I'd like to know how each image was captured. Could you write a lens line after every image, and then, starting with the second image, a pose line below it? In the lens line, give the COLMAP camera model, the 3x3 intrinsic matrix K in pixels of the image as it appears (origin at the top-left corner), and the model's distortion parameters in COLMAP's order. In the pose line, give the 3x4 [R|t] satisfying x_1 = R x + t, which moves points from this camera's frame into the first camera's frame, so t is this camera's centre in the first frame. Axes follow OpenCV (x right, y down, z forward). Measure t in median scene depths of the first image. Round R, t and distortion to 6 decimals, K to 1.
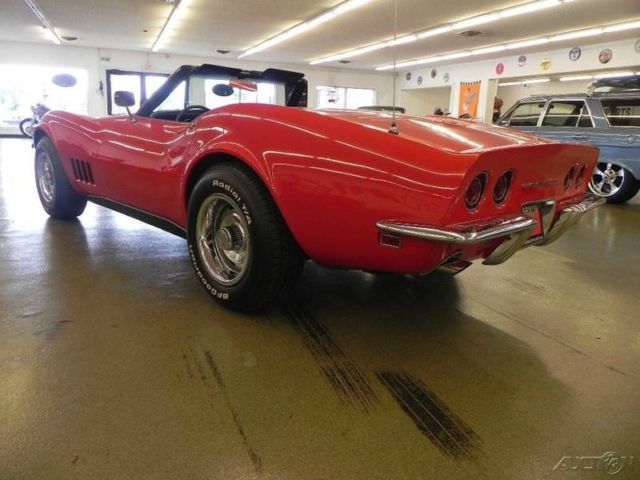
lens RADIAL K [[488.5, 0, 320.0], [0, 488.5, 240.0], [0, 0, 1]] dist [-0.004503, -0.006647]
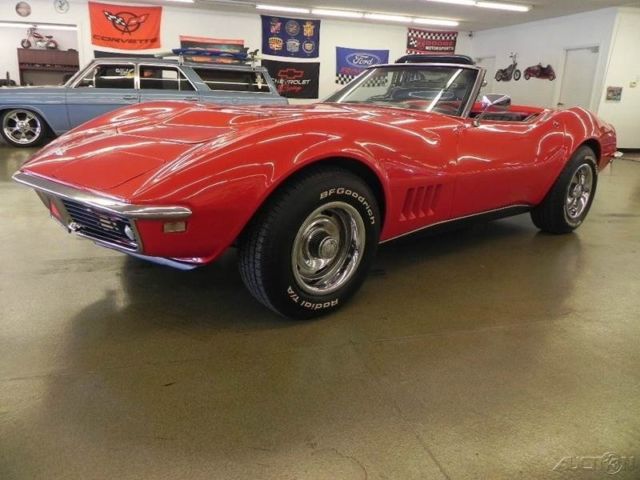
lens RADIAL K [[473.6, 0, 320.0], [0, 473.6, 240.0], [0, 0, 1]] dist [-0.006260, -0.021455]
pose [[0.094064, -0.322085, 0.942026, -0.692384], [0.195502, 0.933774, 0.299742, -0.183839], [-0.976182, 0.155973, 0.150802, 0.595387]]
